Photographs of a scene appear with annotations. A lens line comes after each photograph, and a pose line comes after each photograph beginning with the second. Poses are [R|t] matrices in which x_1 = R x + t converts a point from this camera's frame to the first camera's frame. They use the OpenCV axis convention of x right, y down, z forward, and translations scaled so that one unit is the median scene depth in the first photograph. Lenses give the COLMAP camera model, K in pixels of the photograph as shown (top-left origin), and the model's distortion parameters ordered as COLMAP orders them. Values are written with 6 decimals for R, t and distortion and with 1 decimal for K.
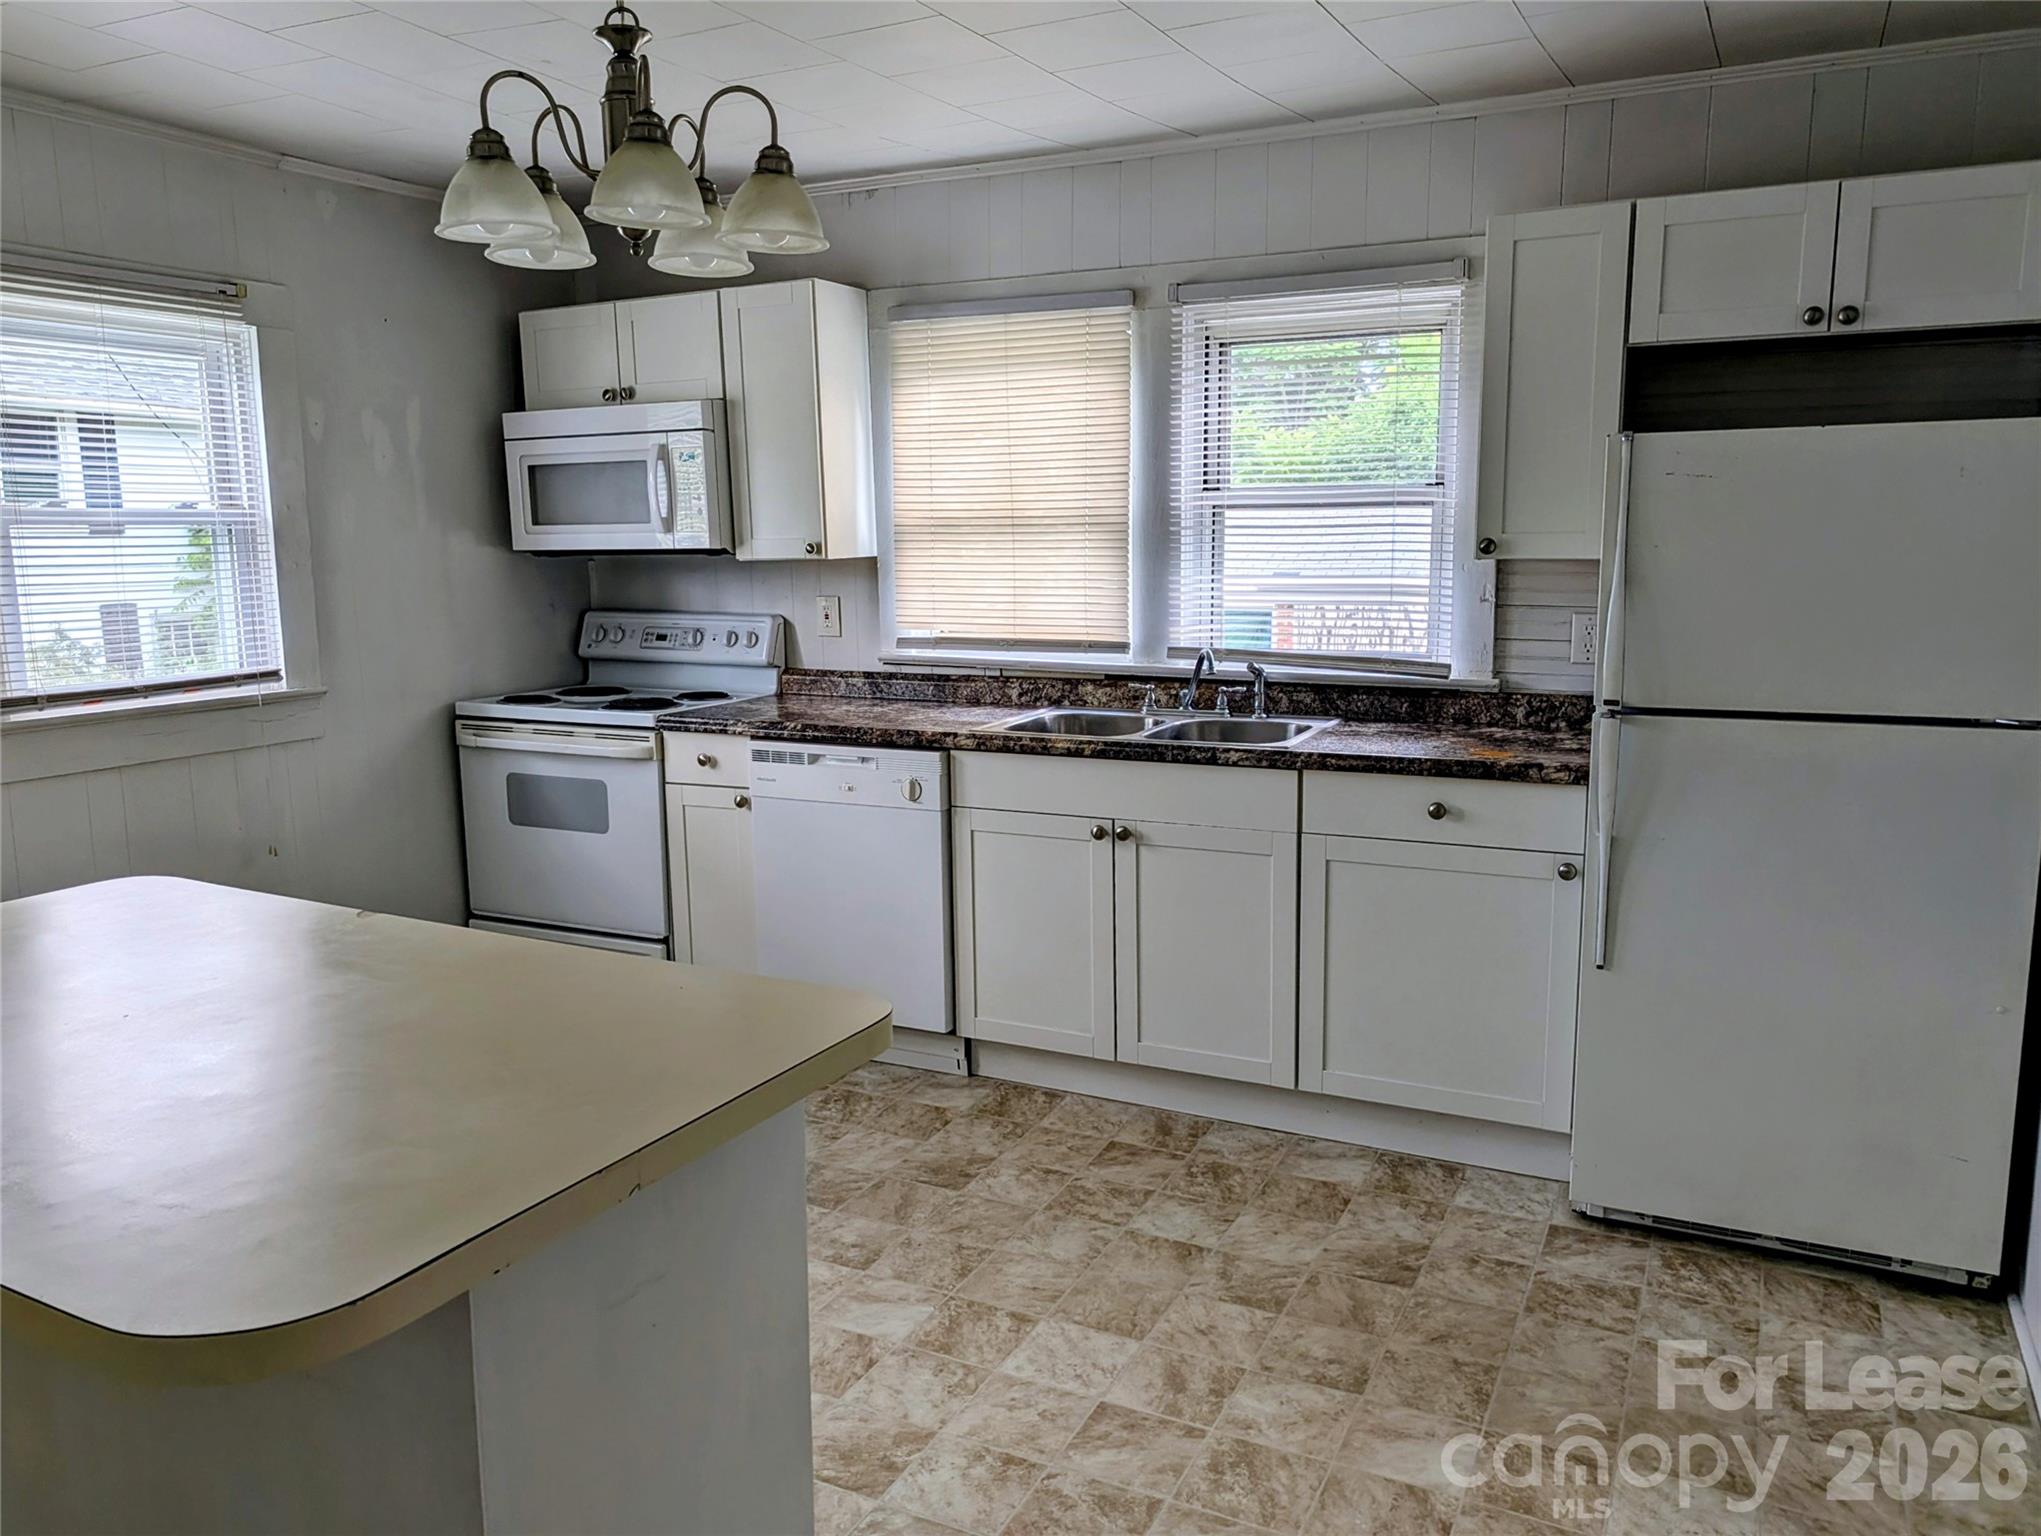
lens RADIAL K [[1500.9, 0, 1010.4], [0, 1500.9, 774.9], [0, 0, 1]] dist [0.000202, -0.003530]
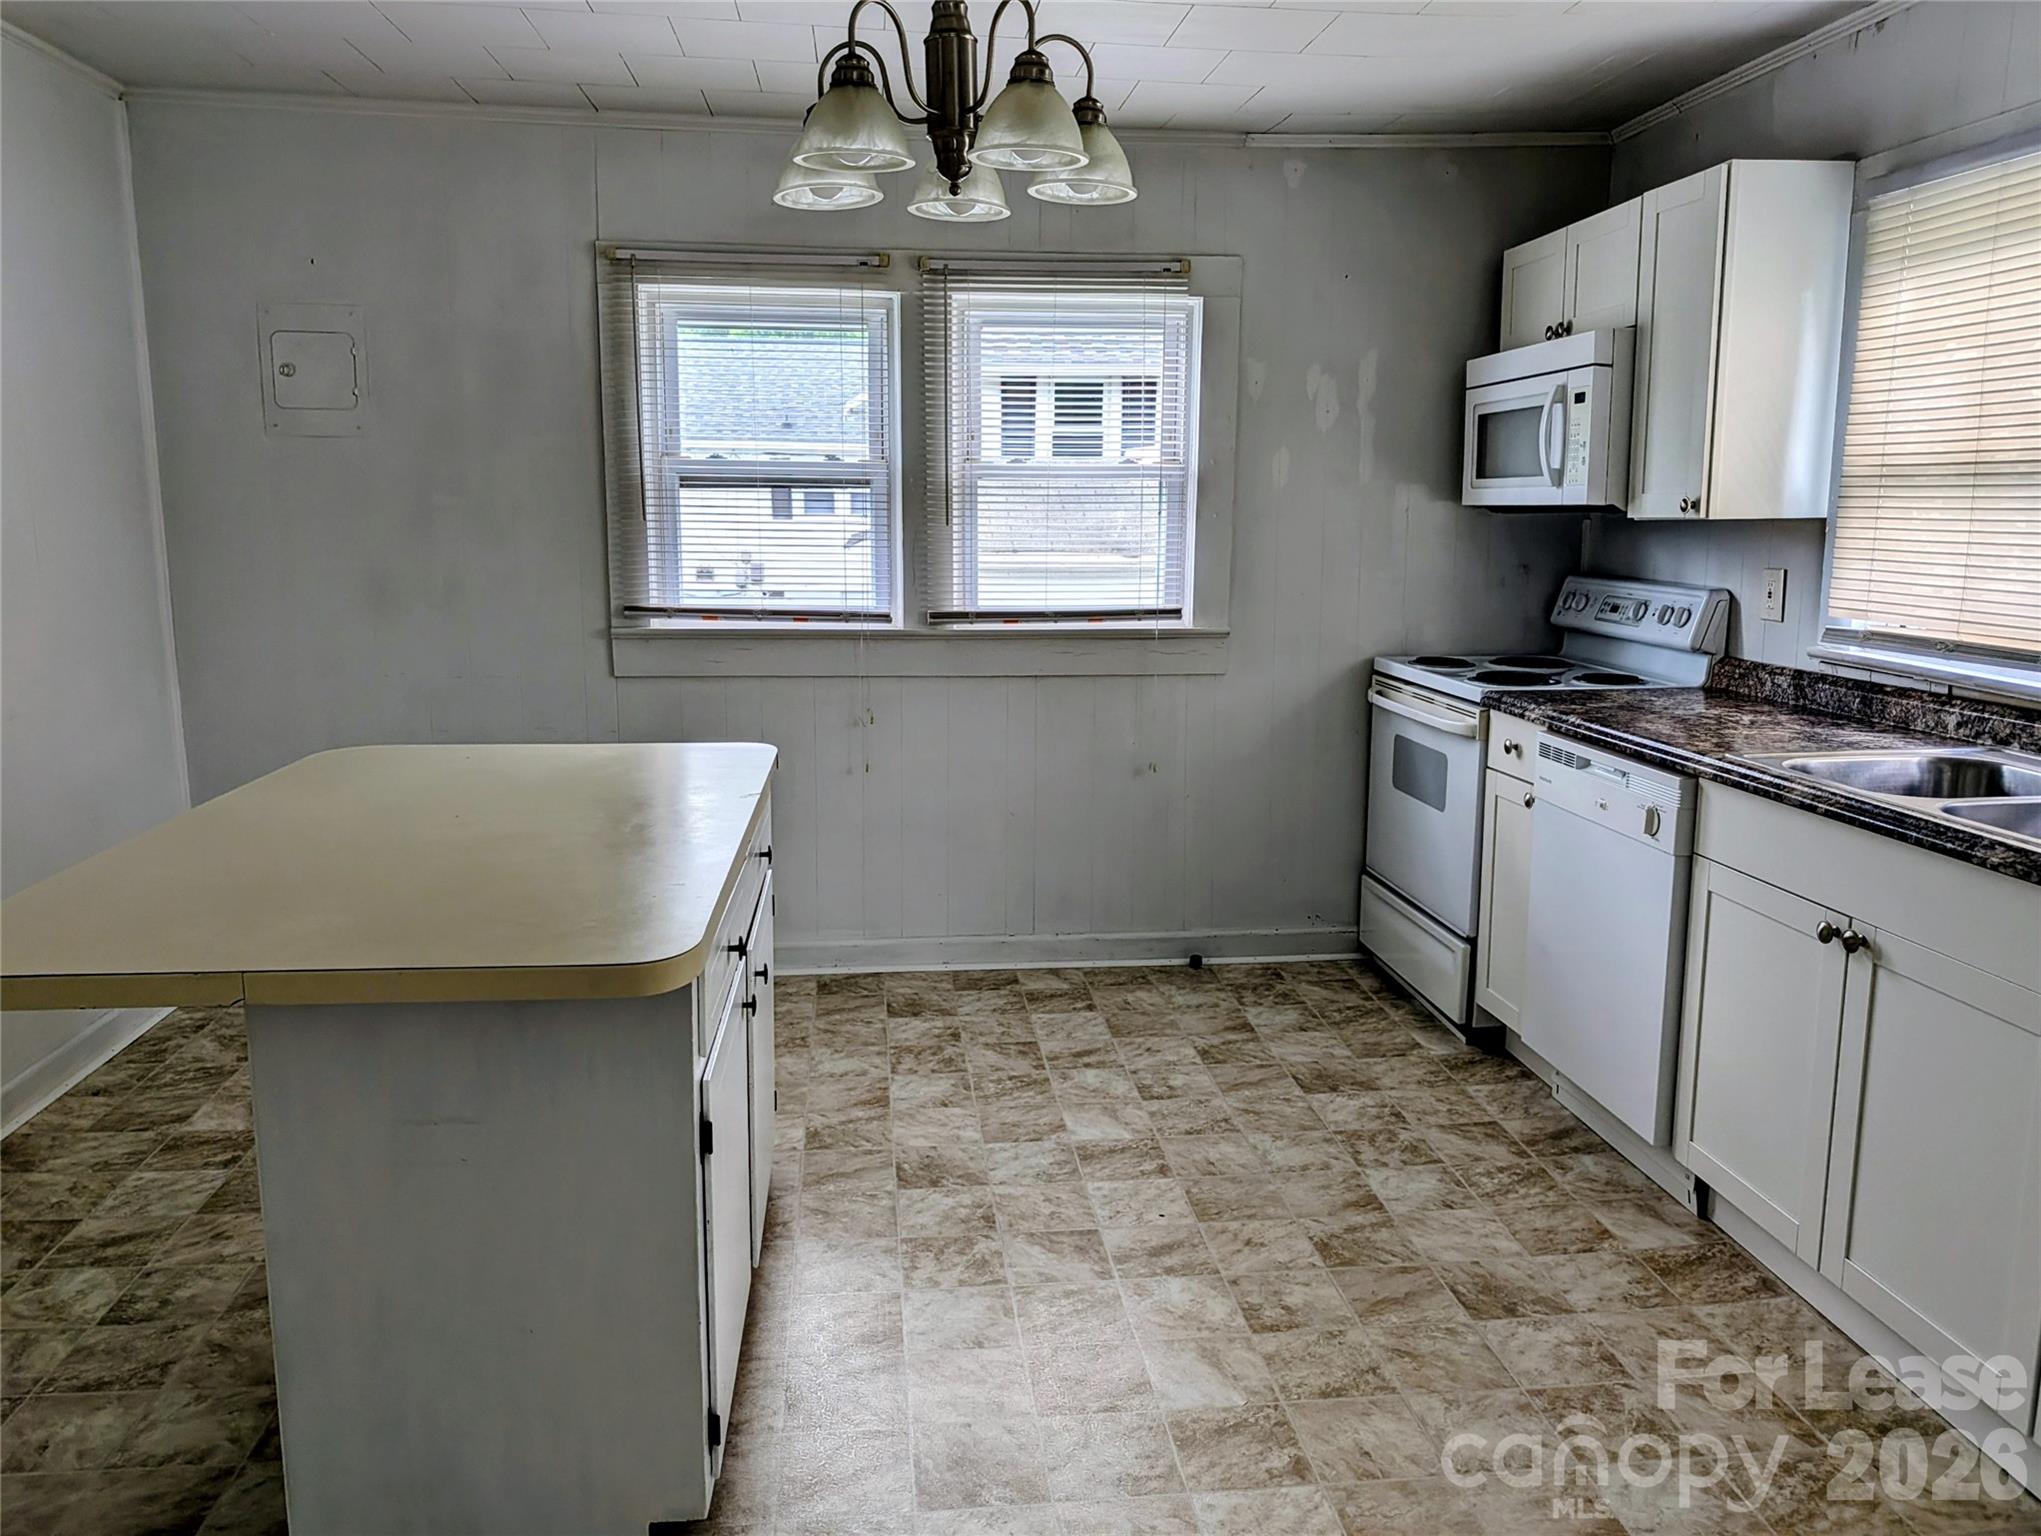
lens RADIAL K [[1500.9, 0, 1026.4], [0, 1500.9, 756.3], [0, 0, 1]] dist [0.000202, -0.003530]
pose [[0.525163, 0.151413, -0.837423, 0.360416], [-0.141058, 0.985920, 0.089803, -0.041171], [0.839230, 0.070964, 0.539127, 0.281826]]
